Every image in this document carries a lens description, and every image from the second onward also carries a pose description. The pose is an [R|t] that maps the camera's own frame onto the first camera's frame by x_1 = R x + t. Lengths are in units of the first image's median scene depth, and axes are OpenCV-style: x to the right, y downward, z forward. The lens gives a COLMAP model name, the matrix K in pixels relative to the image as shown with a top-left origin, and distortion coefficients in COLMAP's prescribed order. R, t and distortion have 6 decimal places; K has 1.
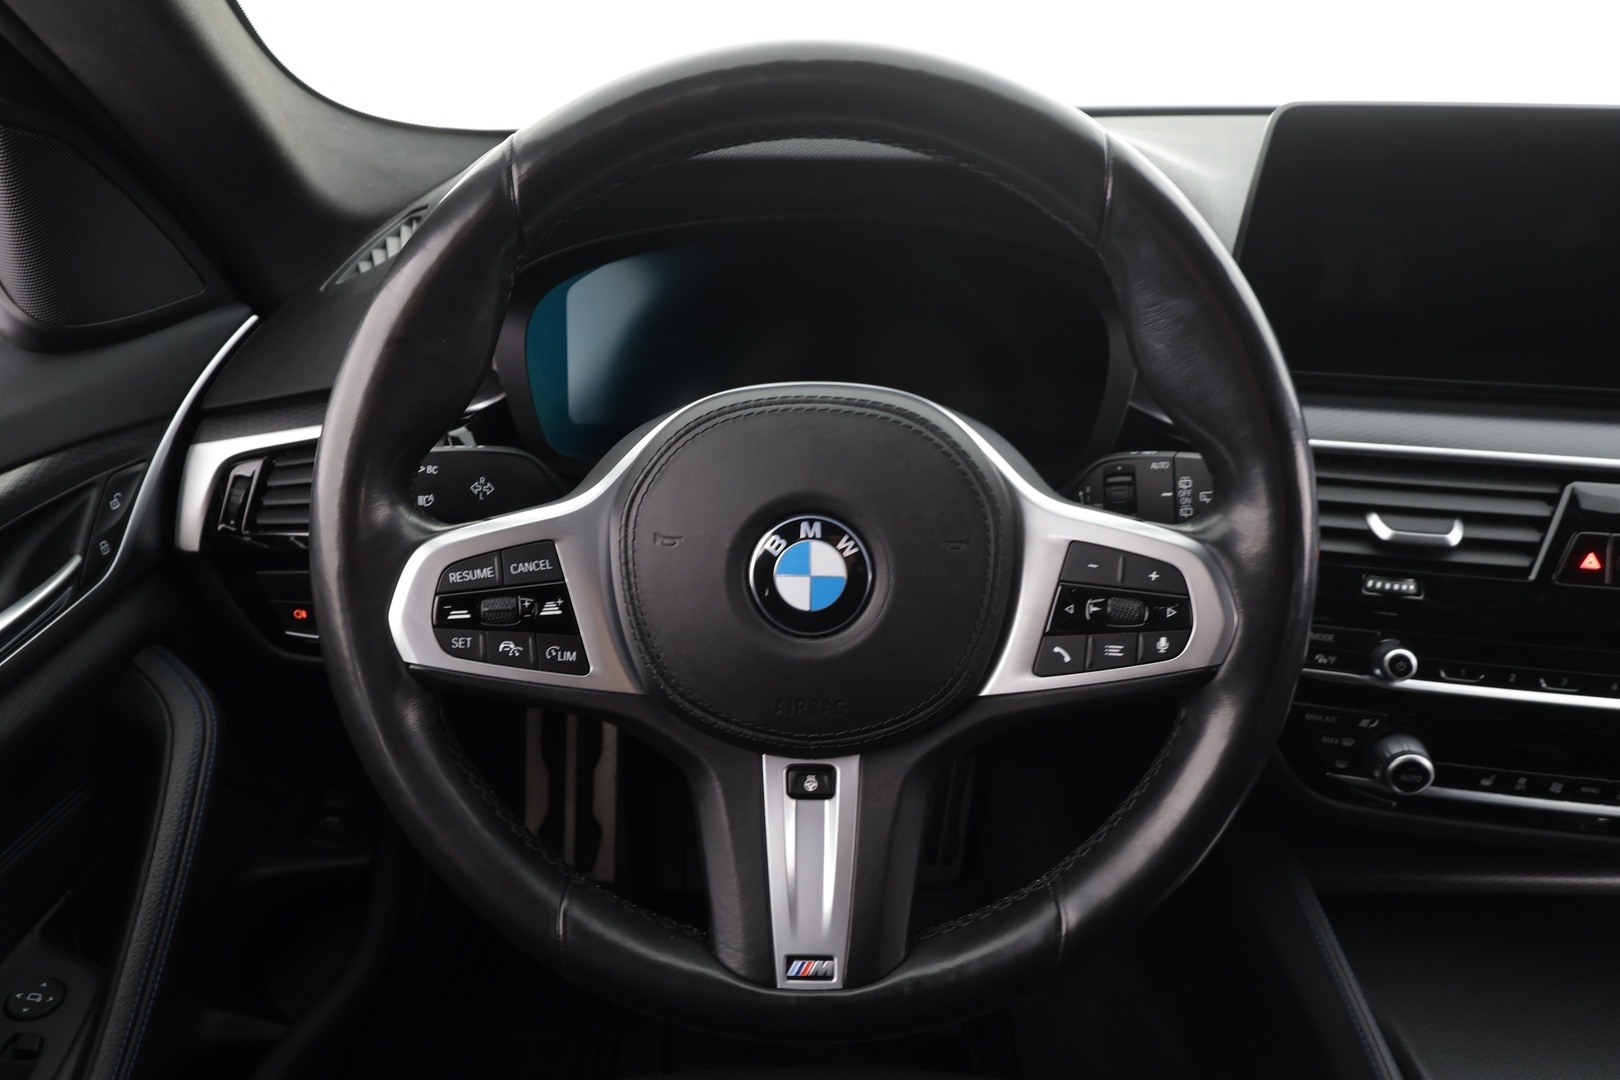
lens RADIAL K [[1199.6, 0, 809.6], [0, 1199.6, 538.4], [0, 0, 1]] dist [0.001941, -0.001880]
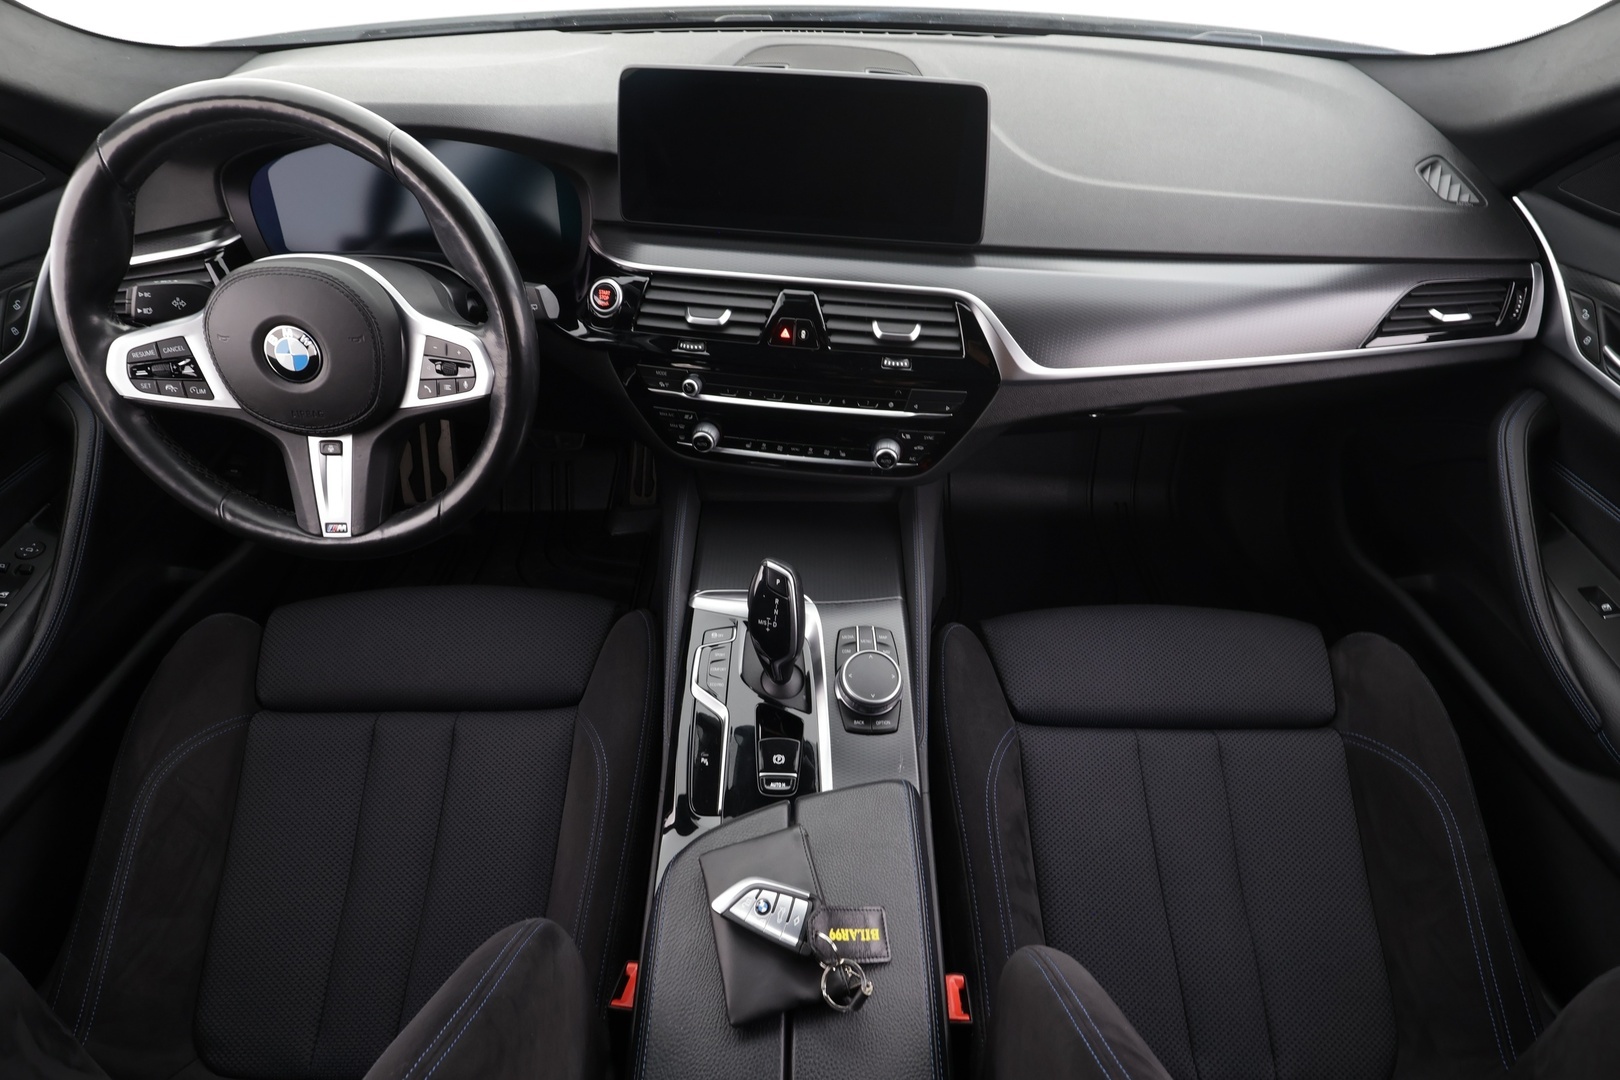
lens RADIAL K [[892.9, 0, 808.1], [0, 892.9, 553.5], [0, 0, 1]] dist [0.002910, 0.000161]
pose [[0.999971, -0.007418, 0.001675, 0.866596], [0.006534, 0.950768, 0.309835, -0.113528], [-0.003891, -0.309815, 0.950789, -0.615997]]
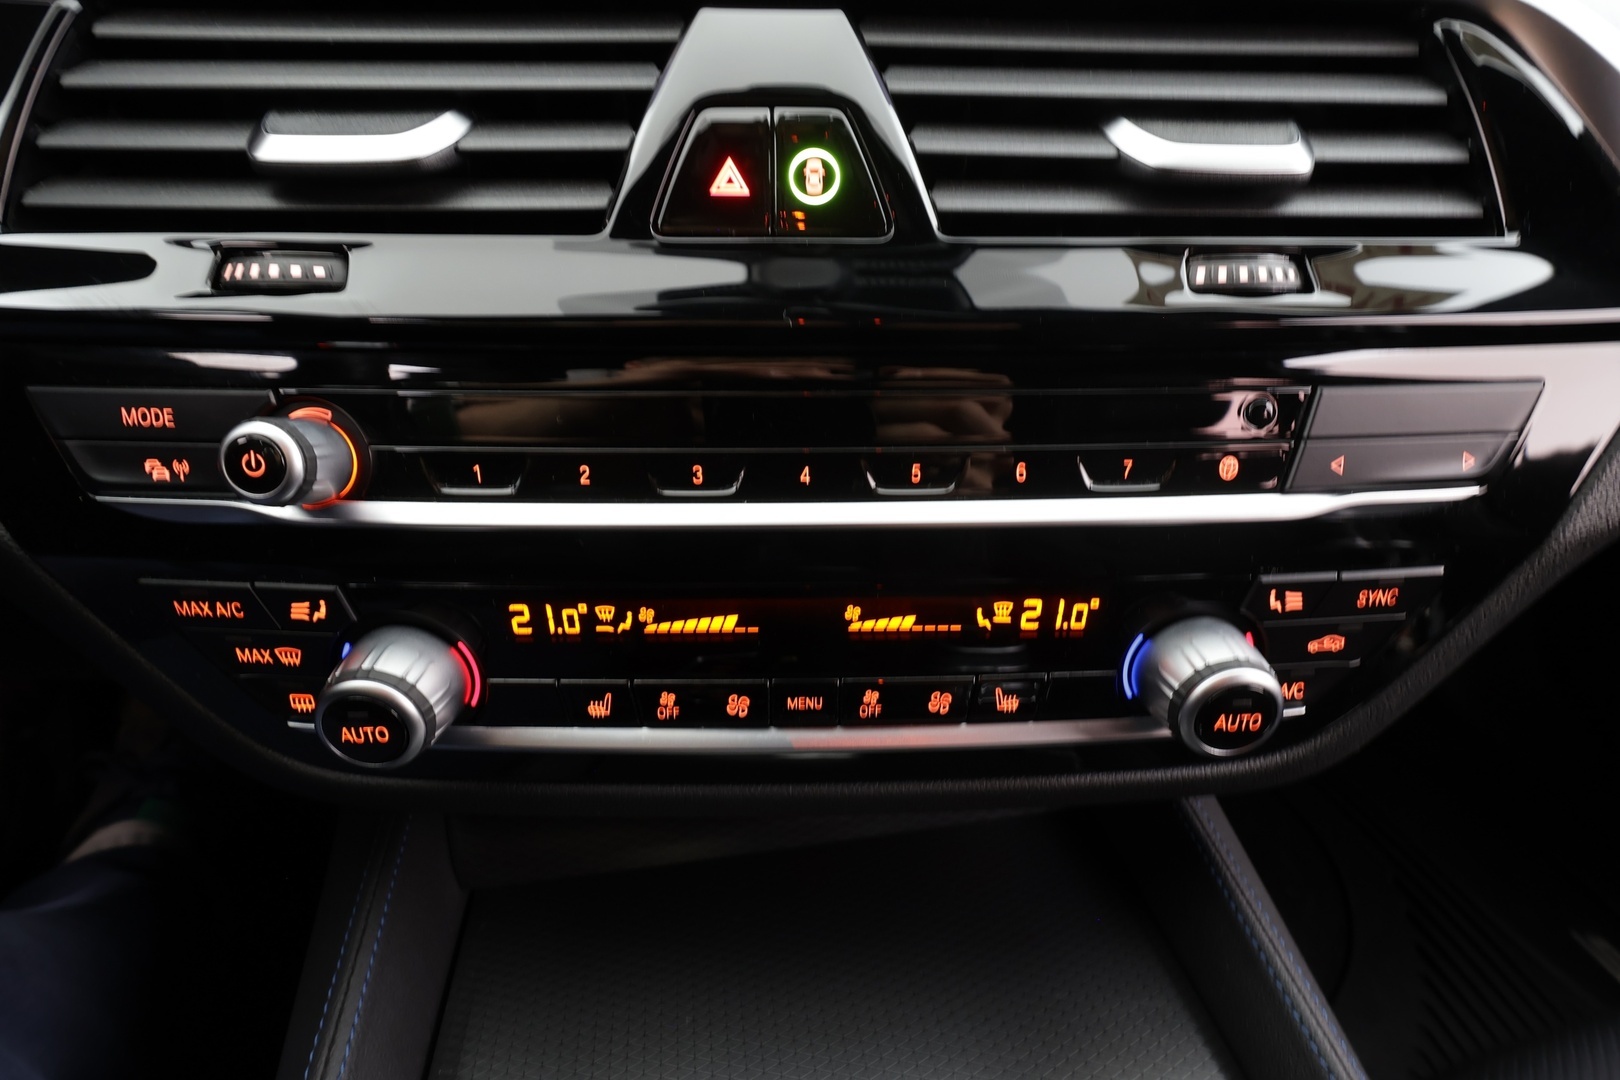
lens RADIAL K [[754.2, 0, 821.6], [0, 754.2, 538.9], [0, 0, 1]] dist [-0.001084, 0.000027]
pose [[0.982705, -0.089369, 0.162185, 0.797528], [0.075817, 0.993238, 0.087921, 0.155488], [-0.168946, -0.074104, 0.982836, 0.923225]]
